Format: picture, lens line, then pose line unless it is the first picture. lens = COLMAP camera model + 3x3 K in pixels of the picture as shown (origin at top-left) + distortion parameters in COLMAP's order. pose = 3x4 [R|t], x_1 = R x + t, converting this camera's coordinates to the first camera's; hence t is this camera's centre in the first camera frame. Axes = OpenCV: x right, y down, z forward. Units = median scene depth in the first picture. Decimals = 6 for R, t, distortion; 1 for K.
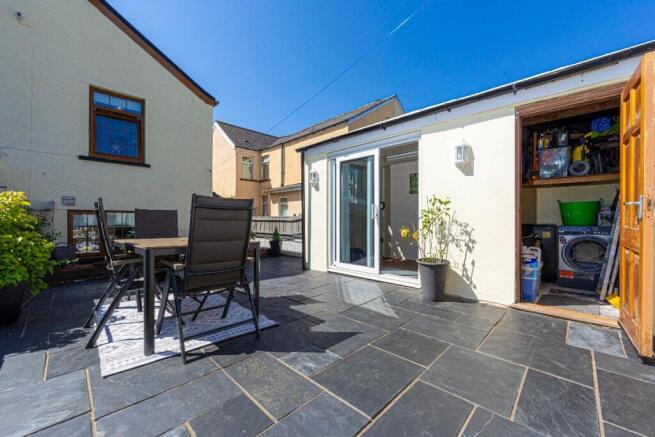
lens RADIAL K [[266.7, 0, 329.8], [0, 266.7, 218.8], [0, 0, 1]] dist [-0.002042, 0.000108]
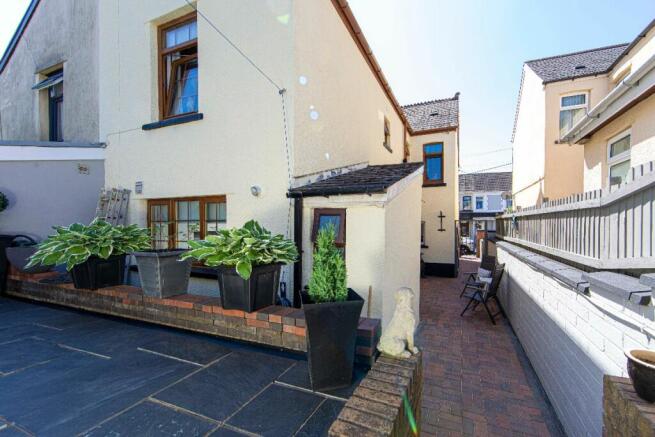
lens RADIAL K [[264.8, 0, 352.9], [0, 264.8, 227.8], [0, 0, 1]] dist [0.002067, 0.000120]
pose [[0.395035, 0.015078, -0.918542, -0.020406], [-0.005665, 0.999886, 0.013977, 0.015564], [0.918649, -0.000318, 0.395075, 0.603144]]
